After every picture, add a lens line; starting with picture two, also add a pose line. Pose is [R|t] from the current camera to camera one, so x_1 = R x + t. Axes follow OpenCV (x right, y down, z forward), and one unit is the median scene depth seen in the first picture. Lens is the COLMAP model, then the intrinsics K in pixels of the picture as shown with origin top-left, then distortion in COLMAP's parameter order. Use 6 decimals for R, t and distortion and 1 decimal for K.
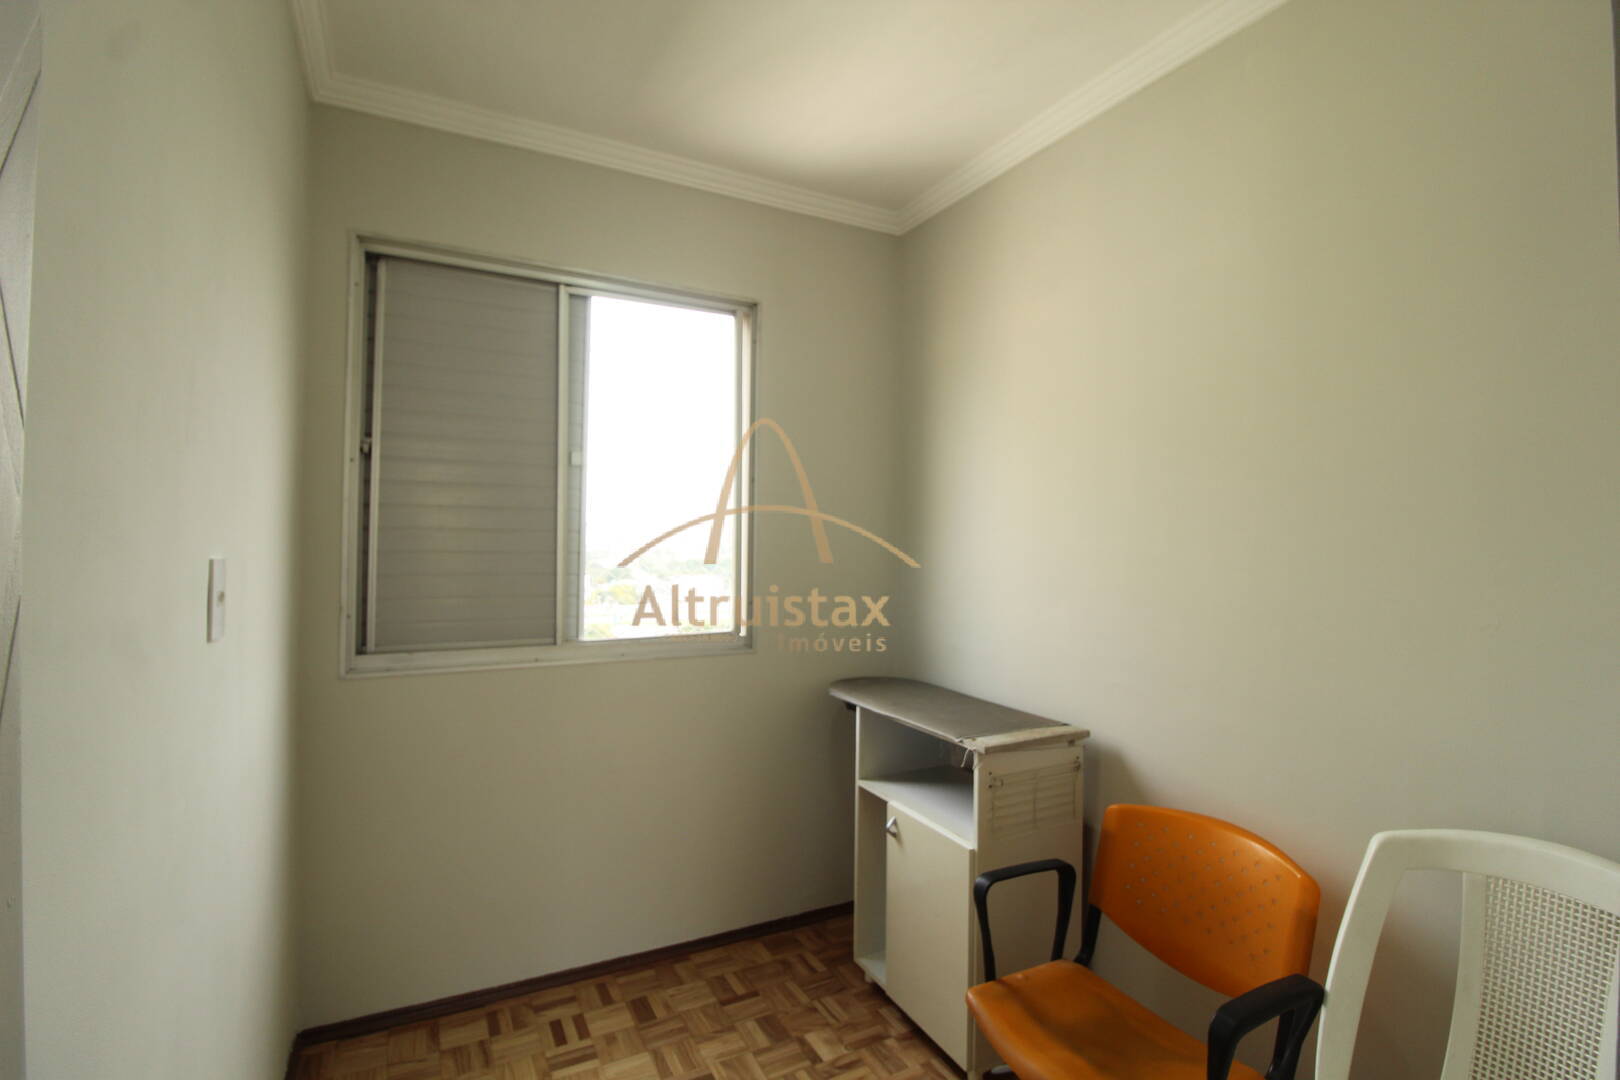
lens RADIAL K [[748.4, 0, 791.6], [0, 748.4, 541.3], [0, 0, 1]] dist [-0.005498, -0.009561]
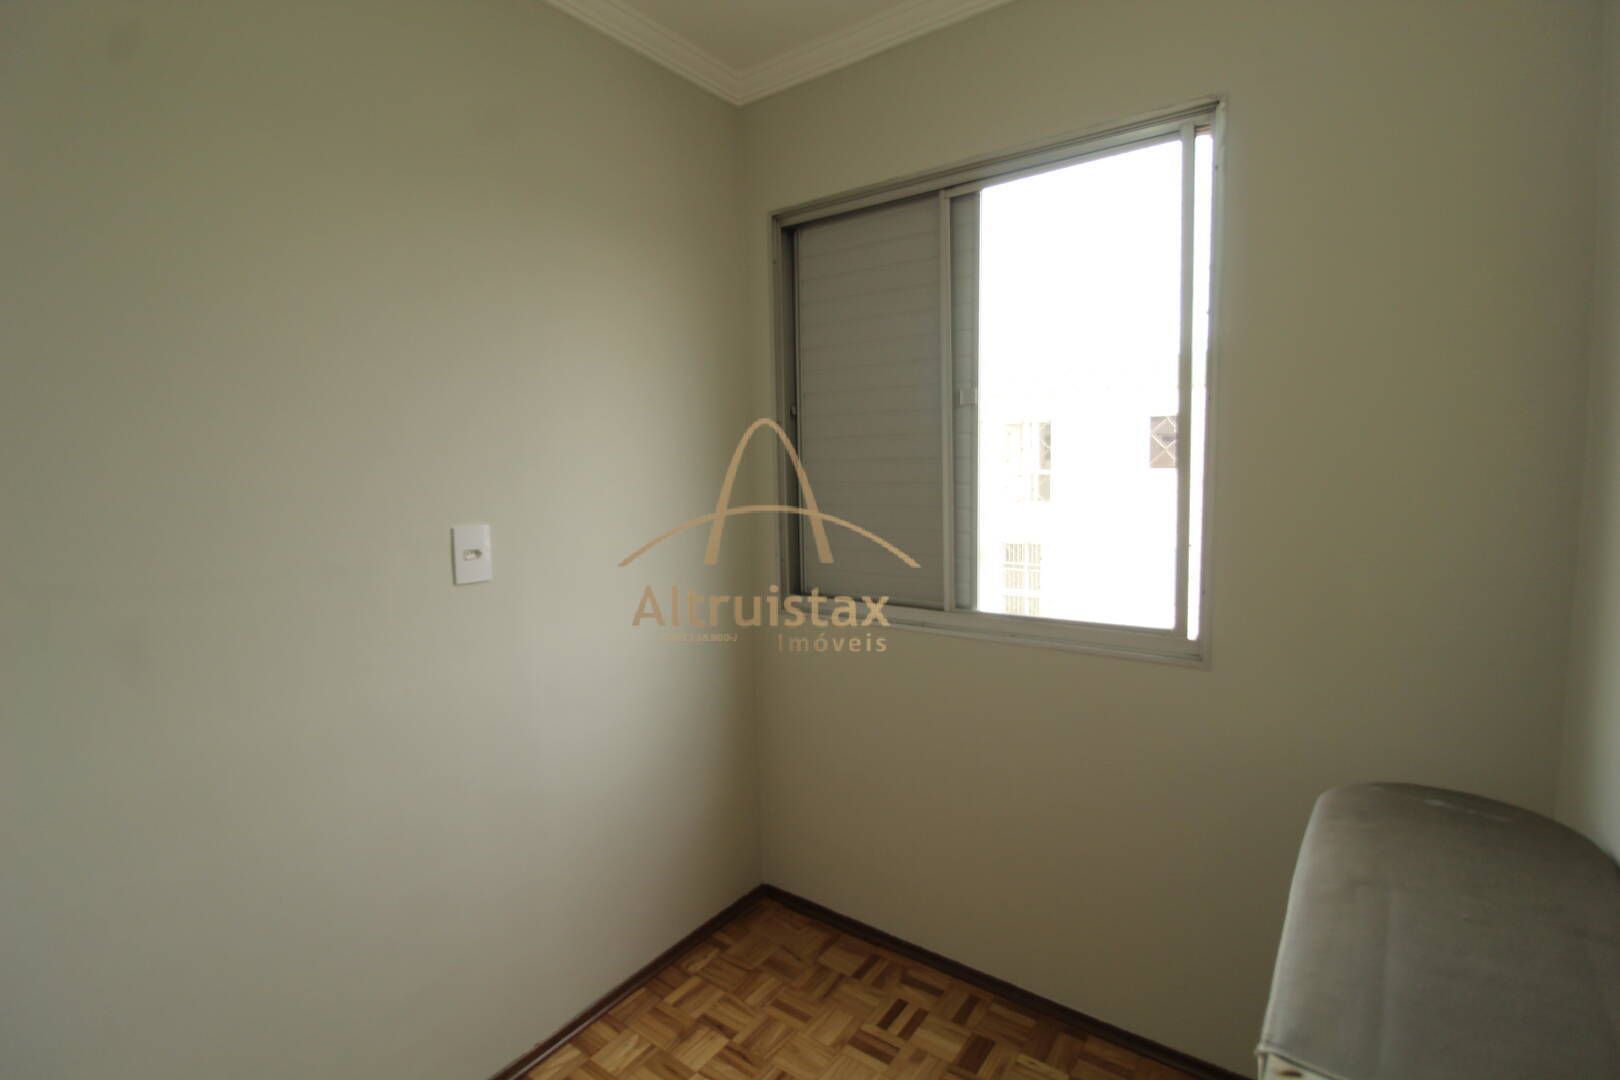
lens RADIAL K [[748.4, 0, 799.7], [0, 748.4, 533.1], [0, 0, 1]] dist [-0.005498, -0.009561]
pose [[0.454224, 0.069717, -0.888155, 0.415096], [0.031186, 0.995078, 0.094060, -0.045790], [0.890341, -0.070422, 0.449815, 0.478269]]
